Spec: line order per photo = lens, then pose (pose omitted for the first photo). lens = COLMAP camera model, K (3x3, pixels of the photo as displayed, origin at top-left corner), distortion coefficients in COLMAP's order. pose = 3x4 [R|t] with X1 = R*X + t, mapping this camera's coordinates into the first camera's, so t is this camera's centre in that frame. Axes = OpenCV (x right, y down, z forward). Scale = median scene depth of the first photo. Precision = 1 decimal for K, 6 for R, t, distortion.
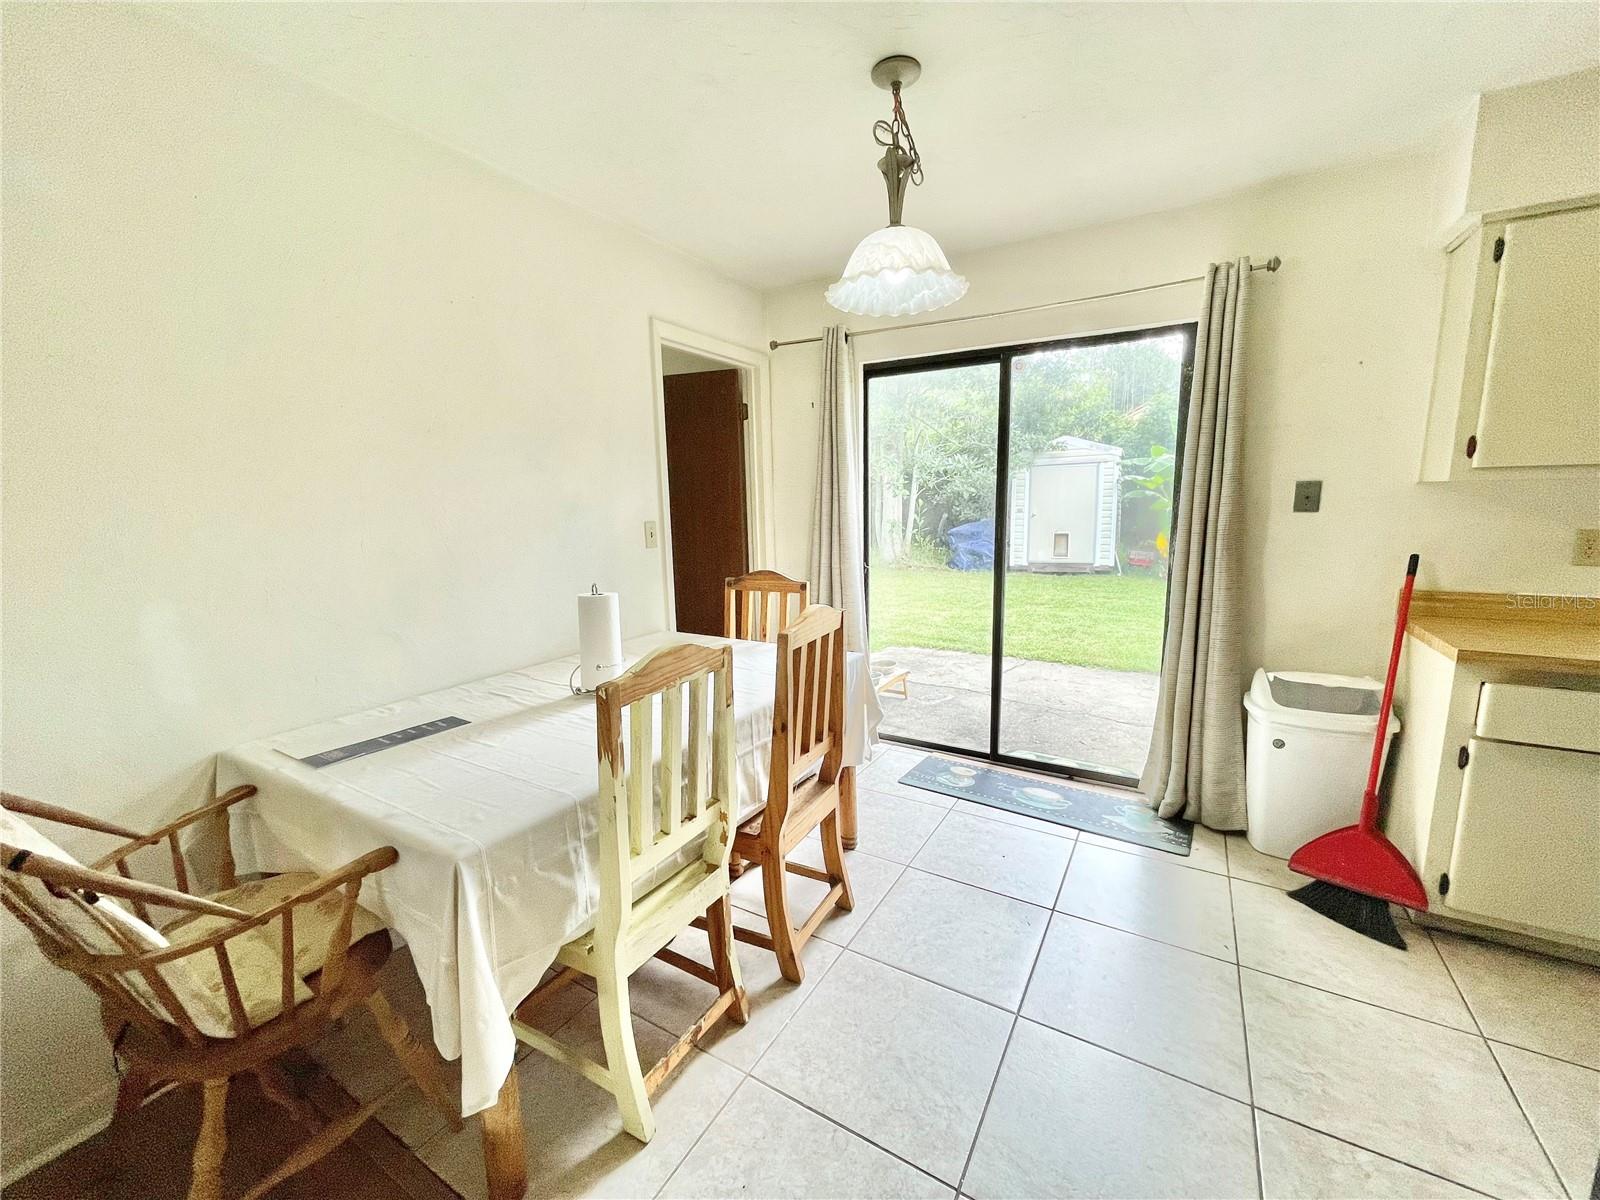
lens RADIAL K [[642.6, 0, 796.9], [0, 642.6, 608.1], [0, 0, 1]] dist [-0.006106, 0.002610]
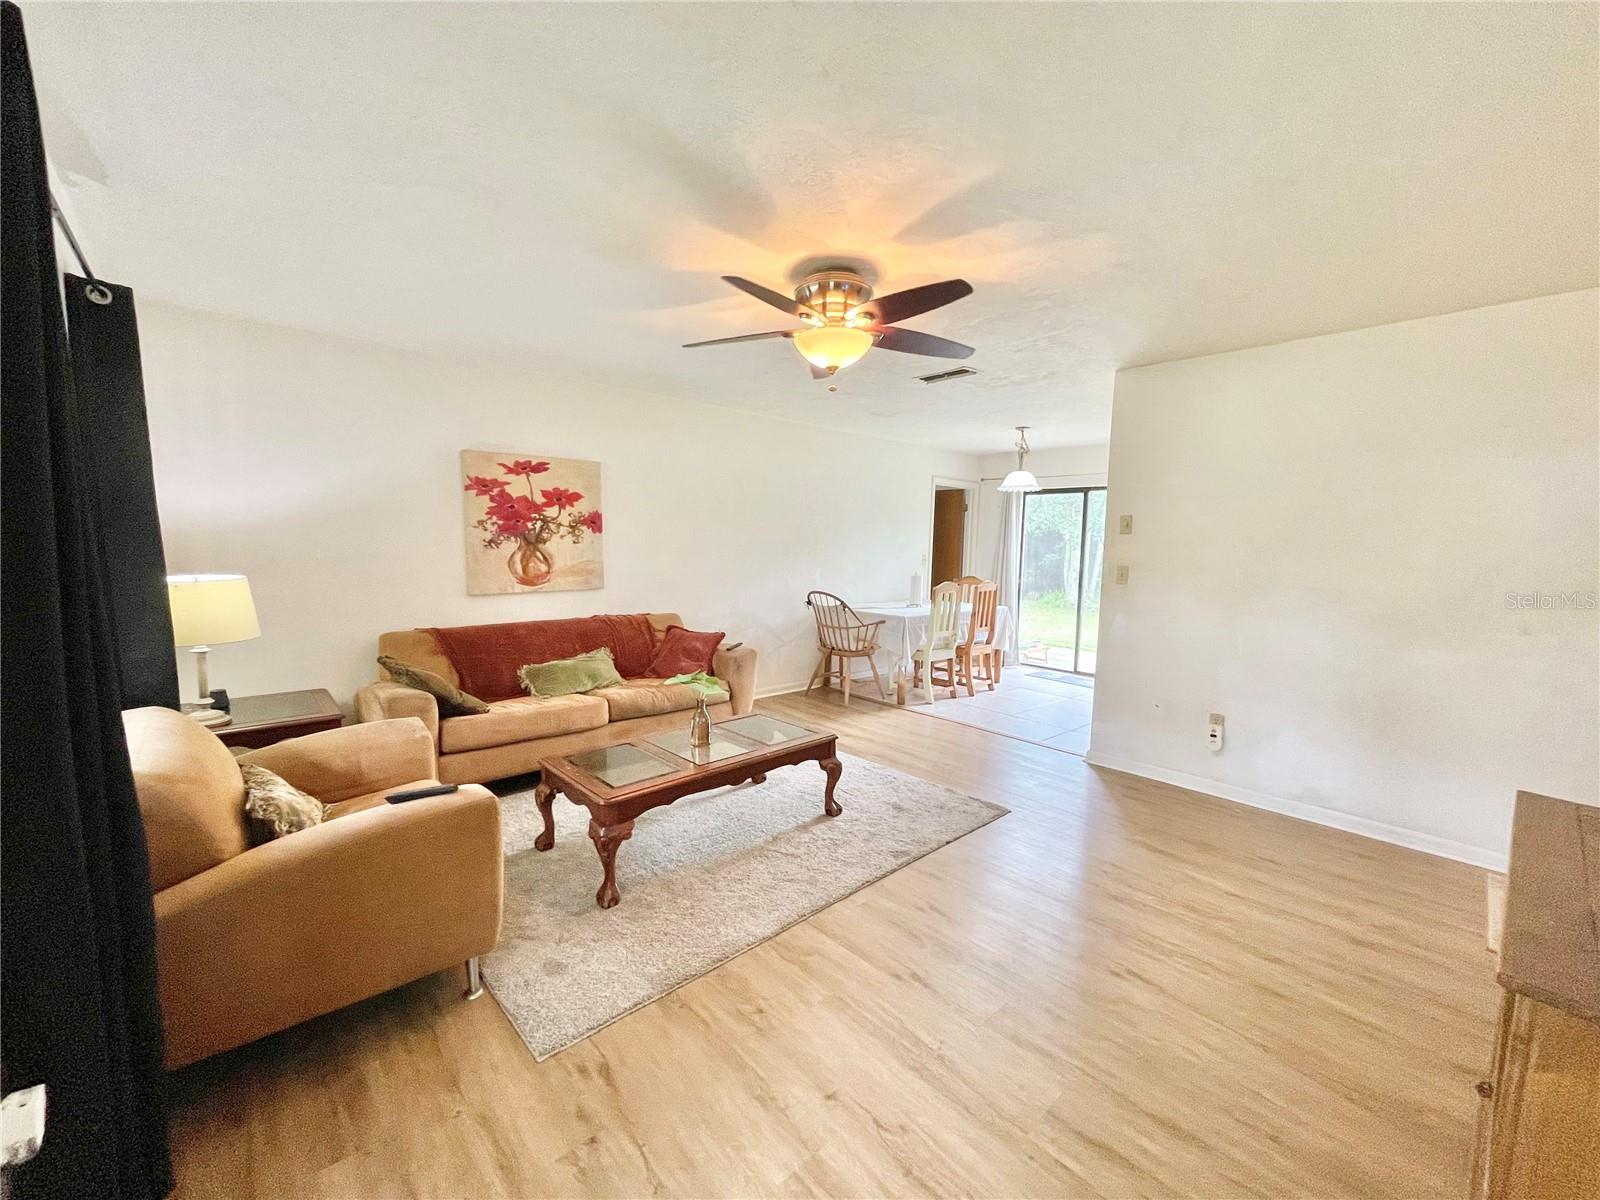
lens RADIAL K [[642.6, 0, 797.4], [0, 642.6, 611.7], [0, 0, 1]] dist [-0.006106, 0.002610]
pose [[0.953876, 0.072139, -0.291404, 0.054805], [-0.090988, 0.994512, -0.051642, 0.326775], [0.286080, 0.075775, 0.955205, -1.908766]]
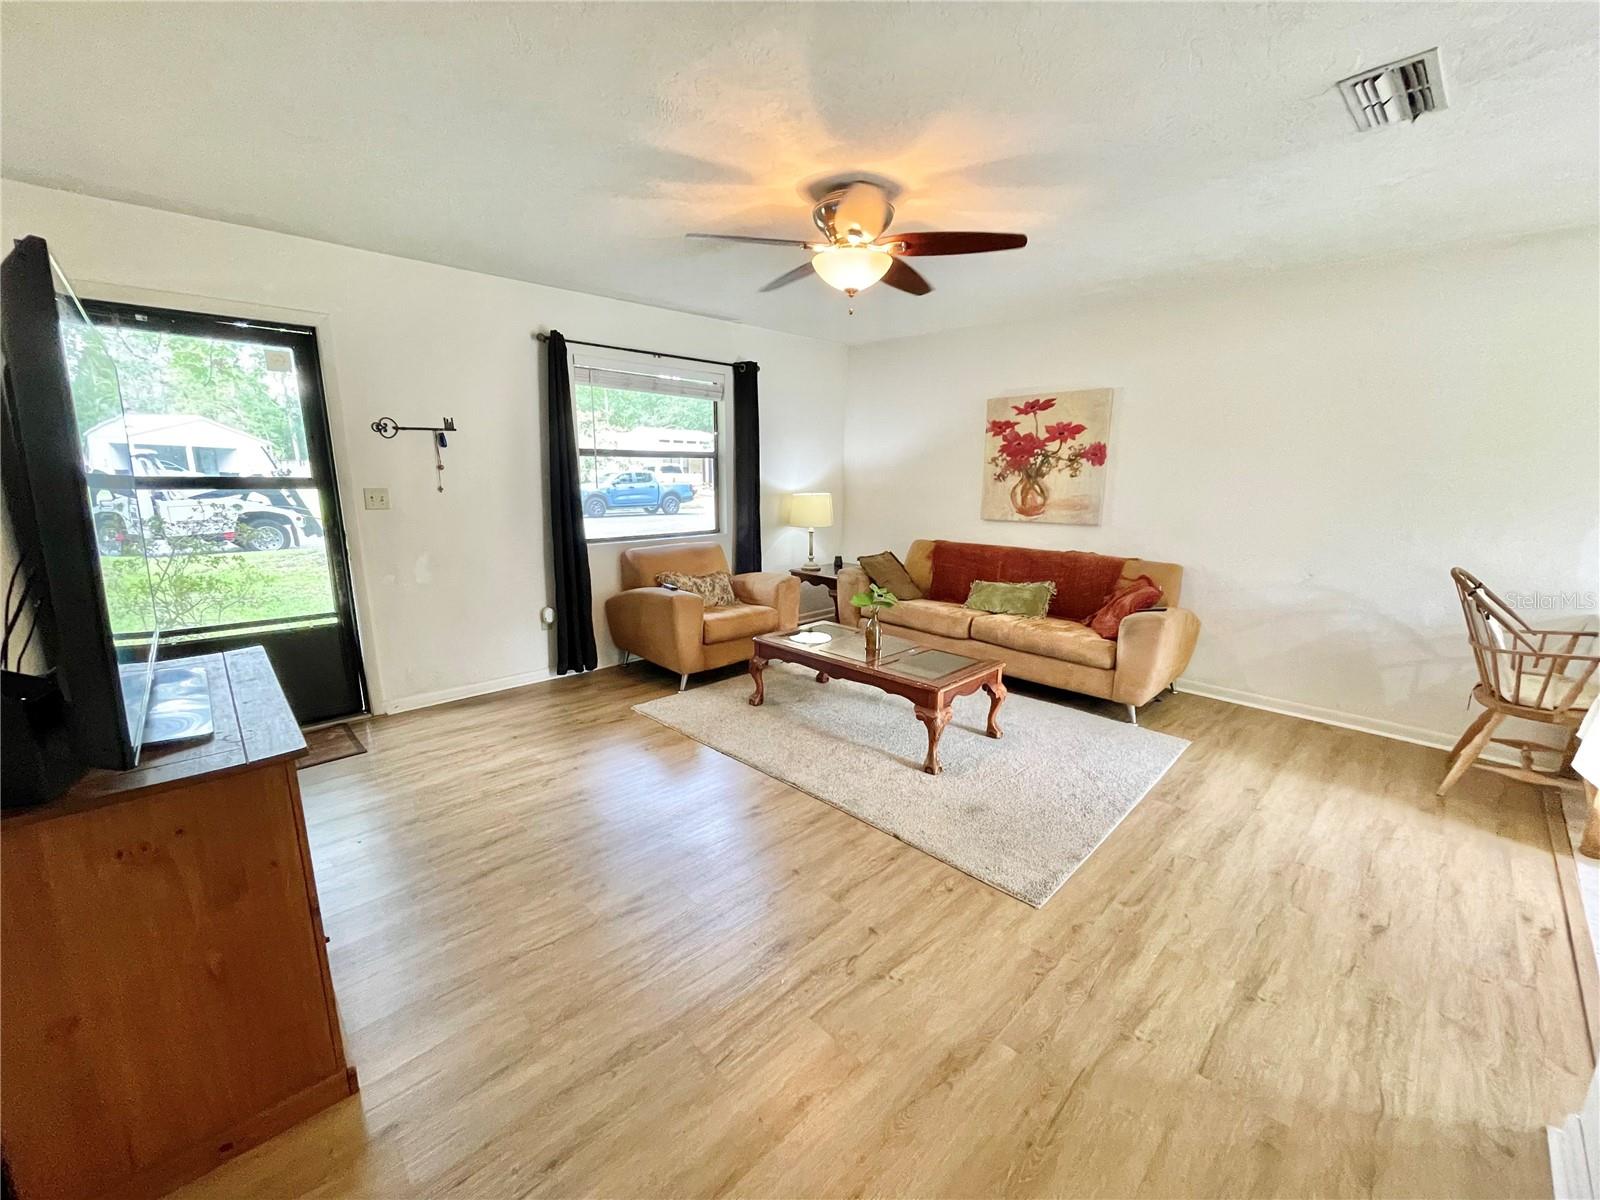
lens RADIAL K [[642.6, 0, 796.2], [0, 642.6, 609.8], [0, 0, 1]] dist [-0.006106, 0.002610]
pose [[-0.260816, 0.225267, -0.938738, 0.975651], [-0.167280, 0.947139, 0.273760, 0.069102], [0.950785, 0.228433, -0.209346, -0.547846]]
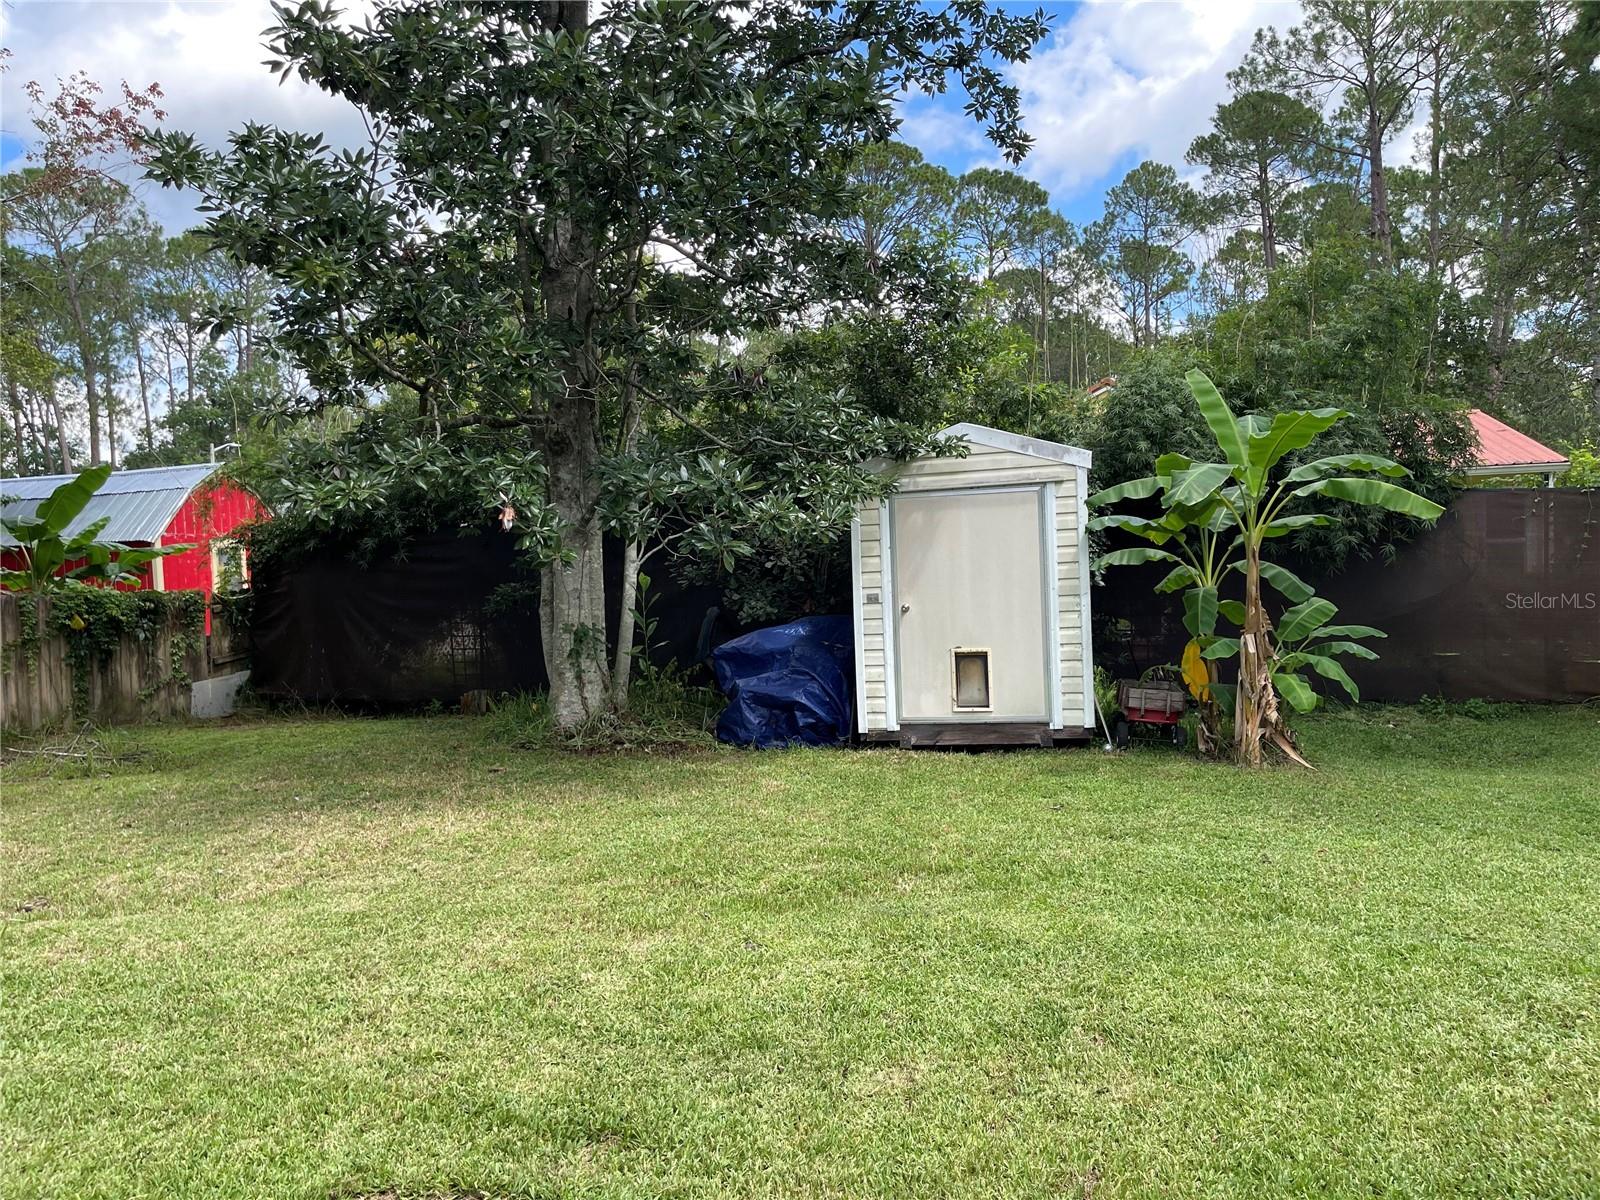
lens RADIAL K [[1206.4, 0, 797.9], [0, 1206.4, 608.8], [0, 0, 1]] dist [0.061071, 0.001126]
pose [[0.966606, -0.018226, 0.255617, 0.594331], [0.054023, 0.989545, -0.133728, -0.257293], [-0.250508, 0.143072, 0.957484, 1.564744]]
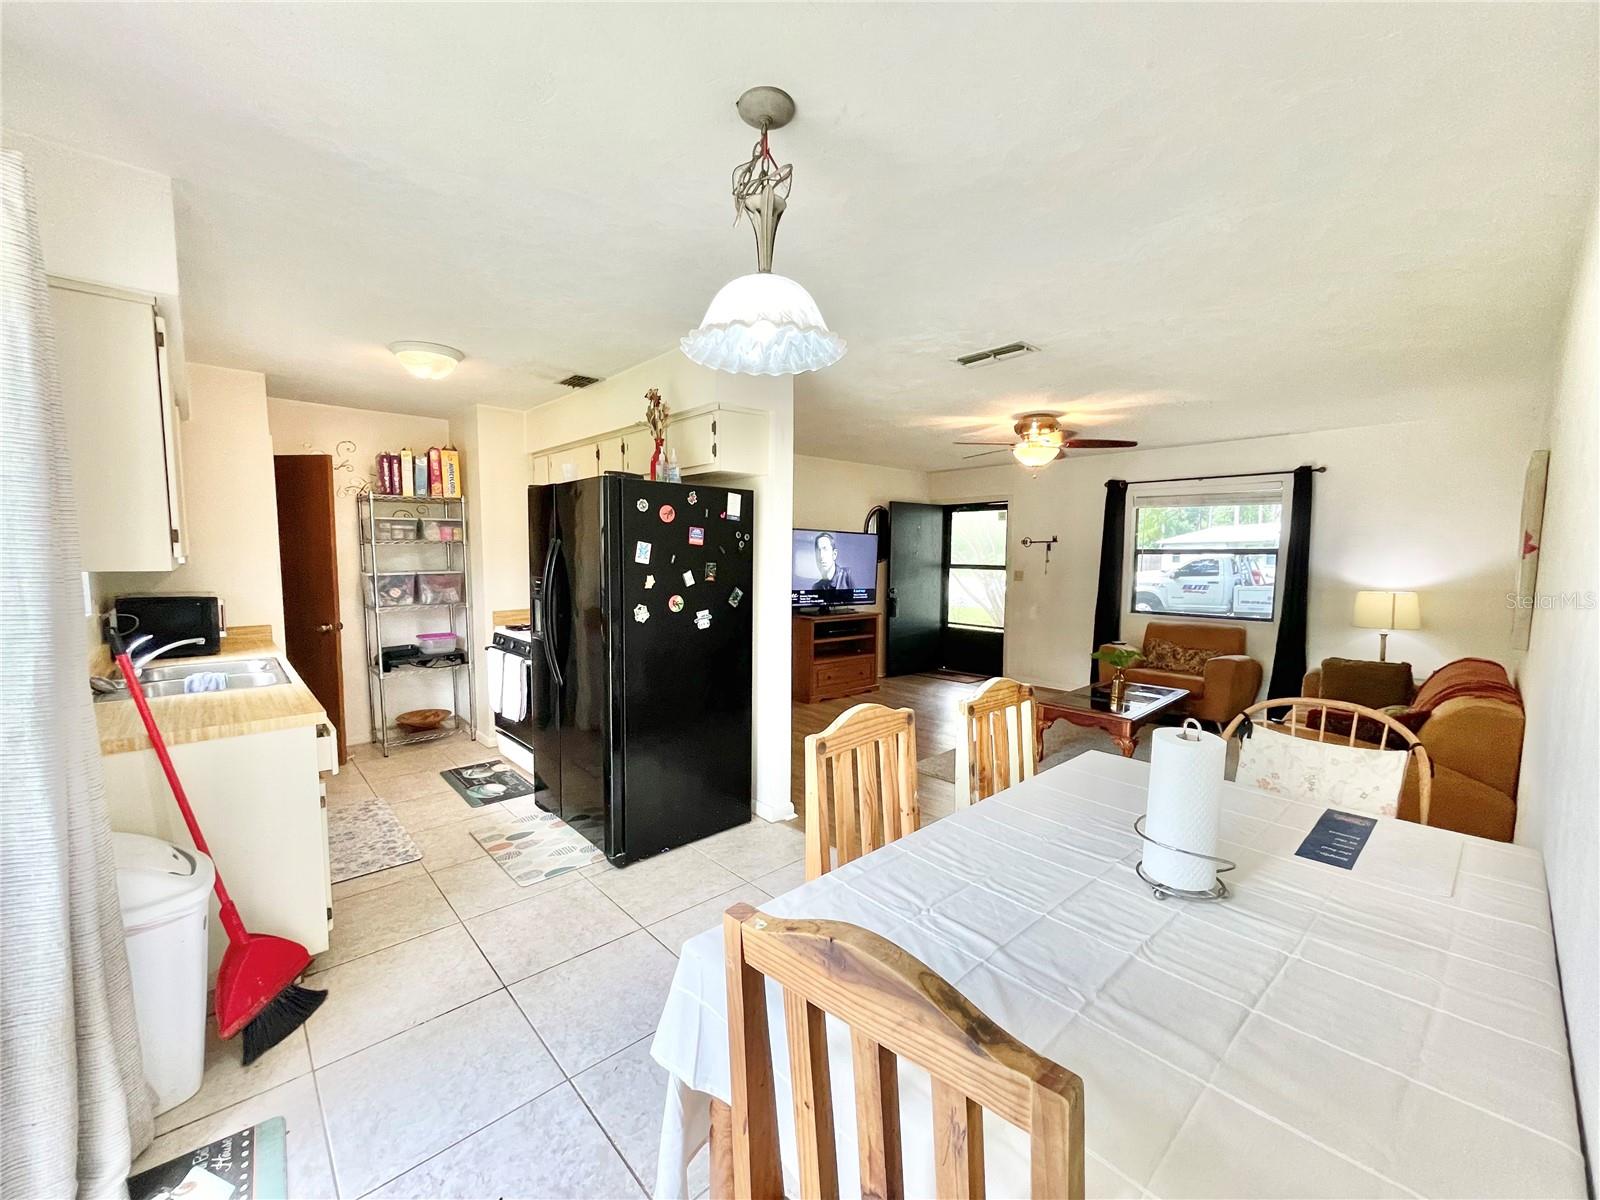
lens RADIAL K [[642.6, 0, 792.1], [0, 642.6, 606.9], [0, 0, 1]] dist [-0.006106, 0.002610]
pose [[-0.957532, -0.009770, 0.288161, -0.101030], [0.061922, 0.969137, 0.238620, -0.277315], [-0.281599, 0.246329, -0.927375, 1.438572]]
